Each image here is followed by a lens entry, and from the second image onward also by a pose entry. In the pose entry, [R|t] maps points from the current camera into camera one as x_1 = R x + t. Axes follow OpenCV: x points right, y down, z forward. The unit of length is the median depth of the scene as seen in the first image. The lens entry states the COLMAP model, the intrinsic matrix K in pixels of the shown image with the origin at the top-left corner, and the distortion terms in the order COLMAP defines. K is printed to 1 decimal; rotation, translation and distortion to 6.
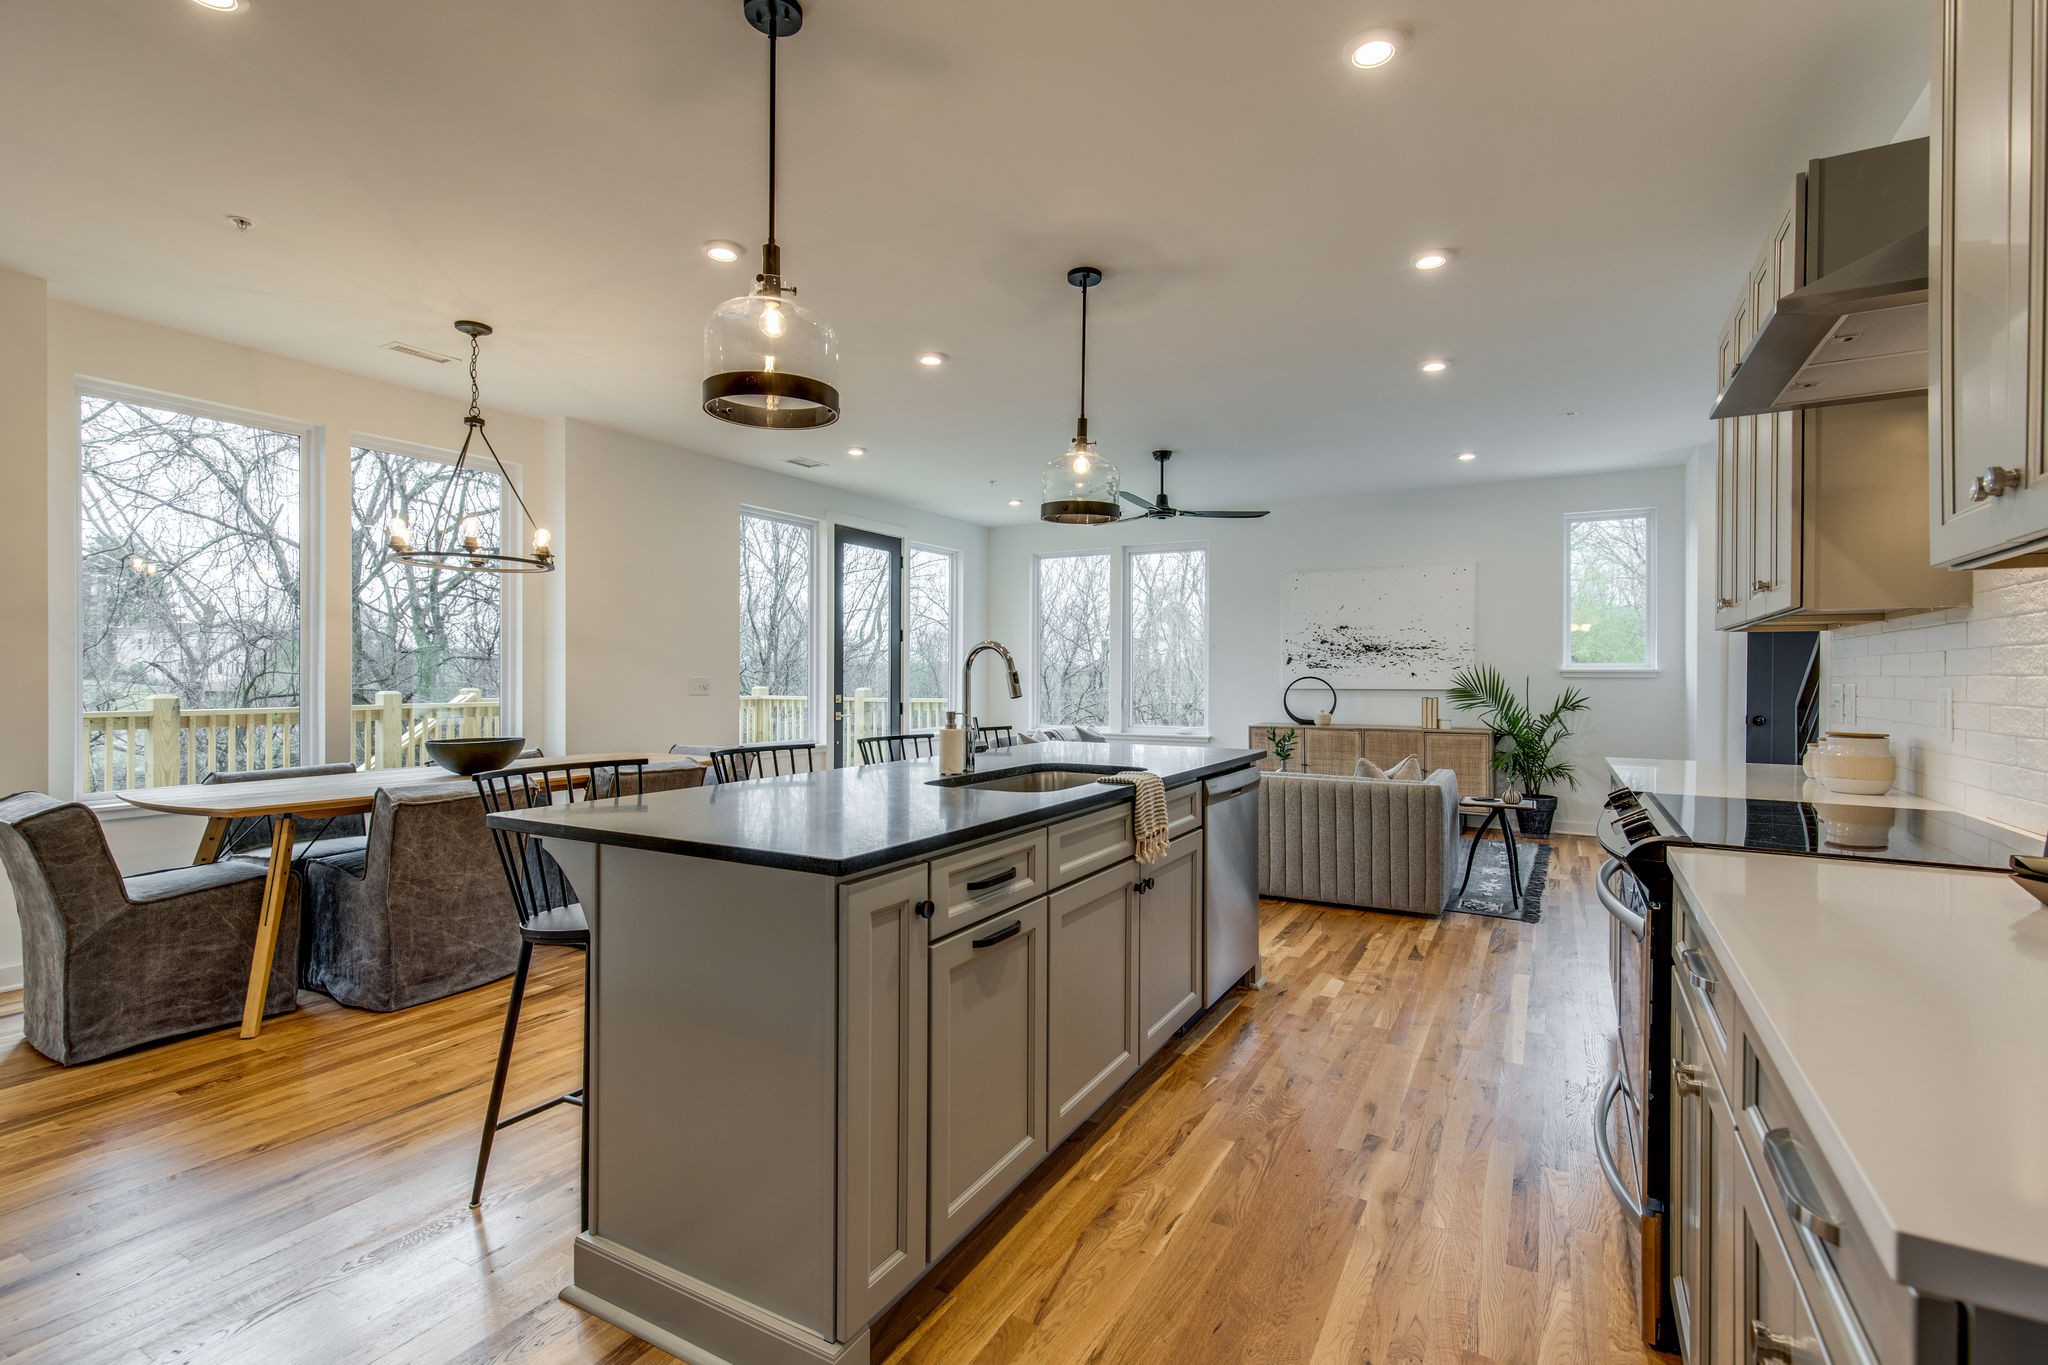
lens RADIAL K [[936.9, 0, 1034.0], [0, 936.9, 675.2], [0, 0, 1]] dist [0.012033, -0.001294]
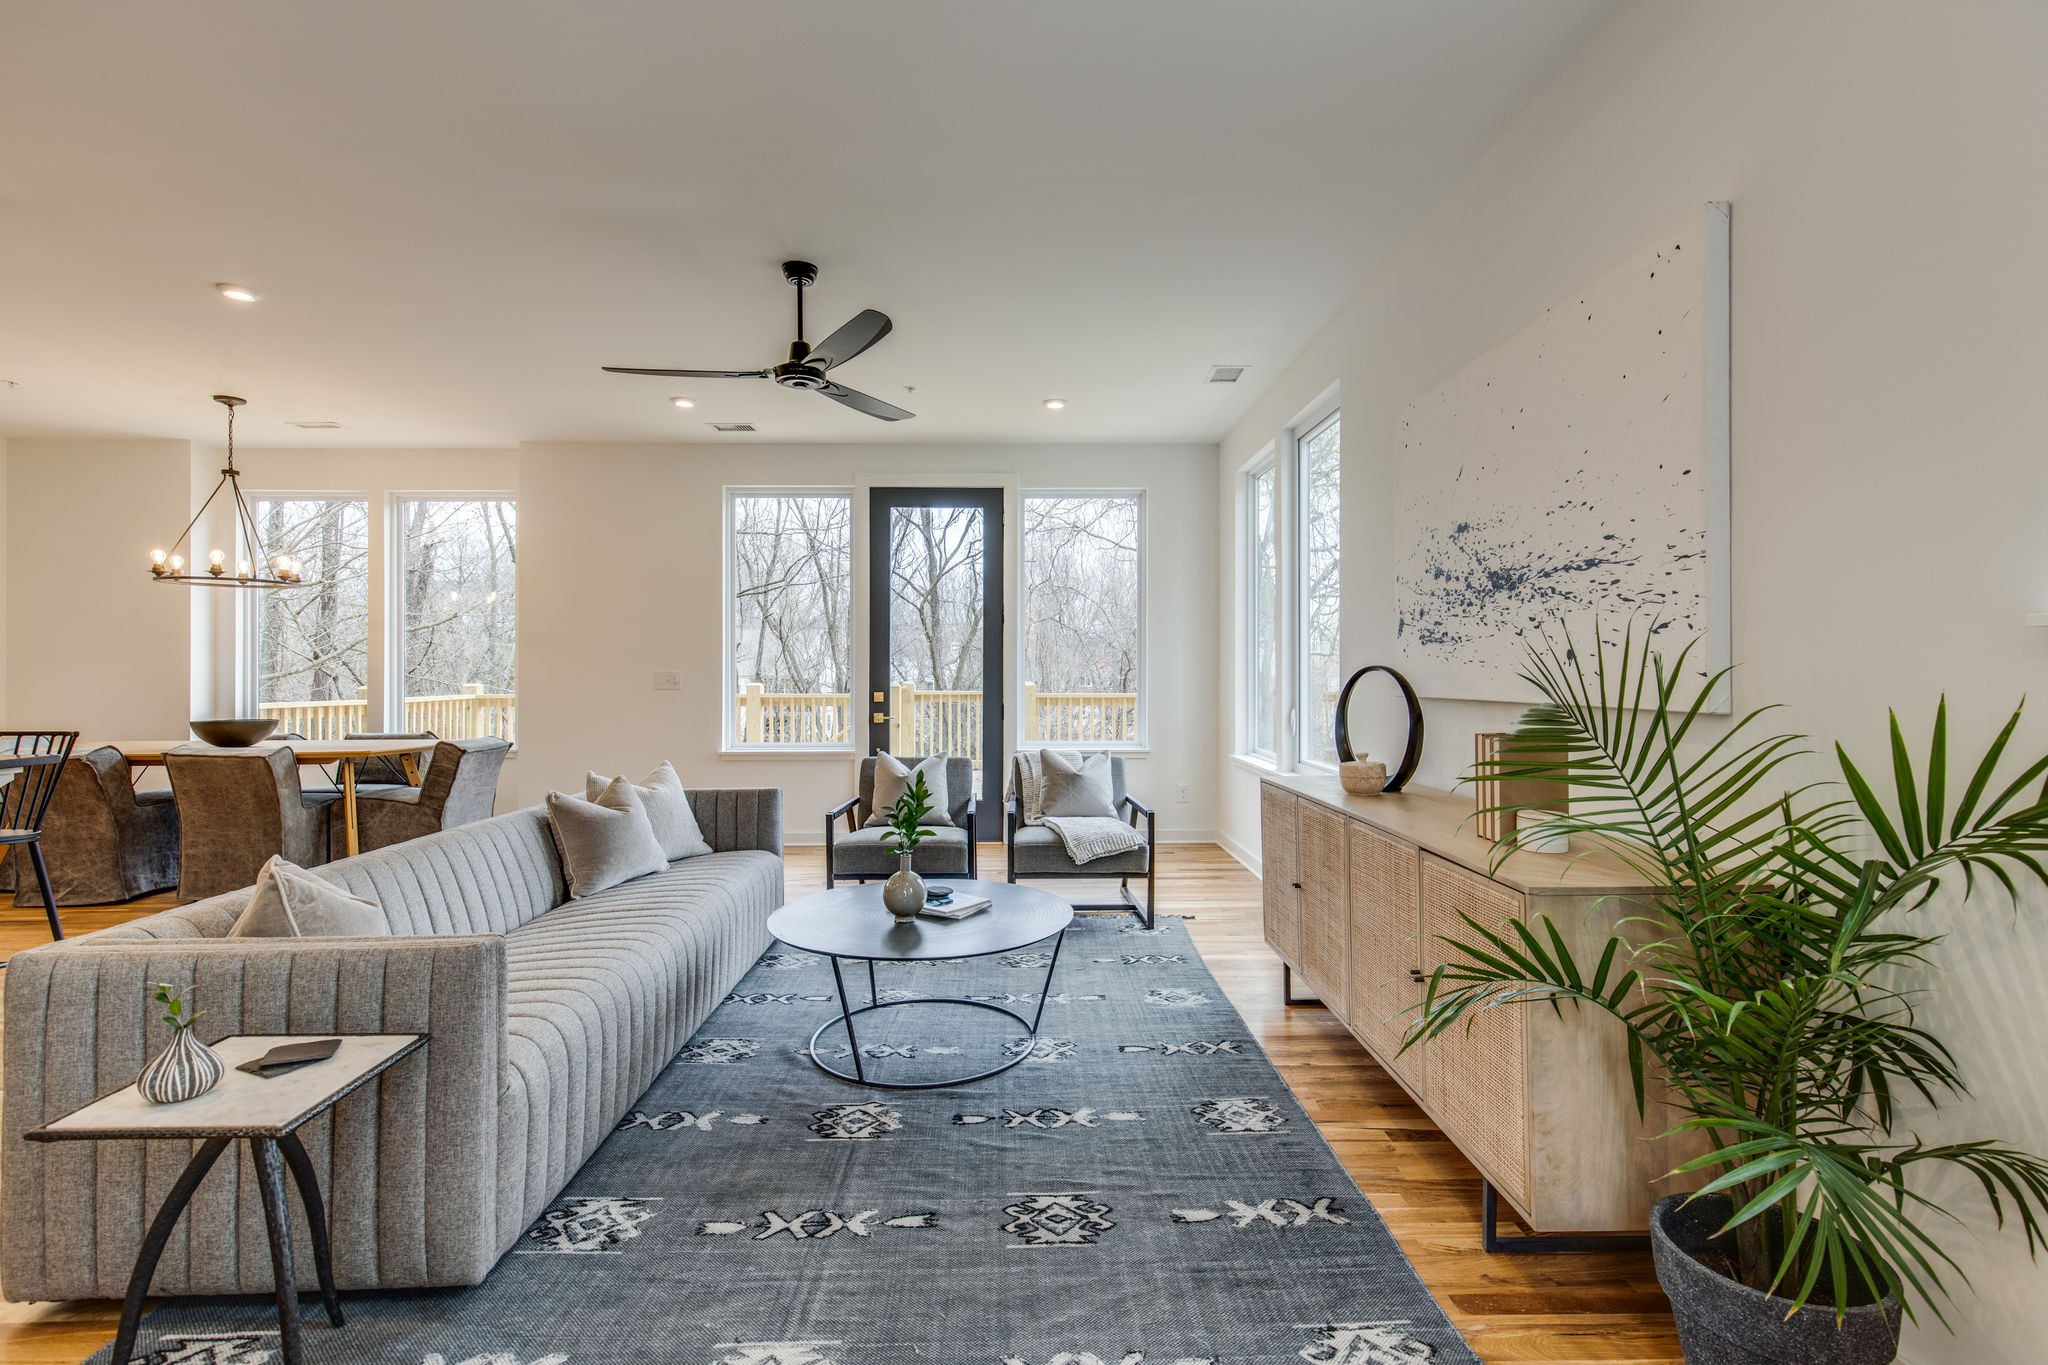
lens RADIAL K [[936.9, 0, 1014.2], [0, 936.9, 675.2], [0, 0, 1]] dist [0.012033, -0.001294]
pose [[0.488802, 0.001963, -0.872392, 0.575384], [-0.001232, 0.999998, 0.001559, 0.004731], [0.872394, 0.000313, 0.488804, 0.697861]]
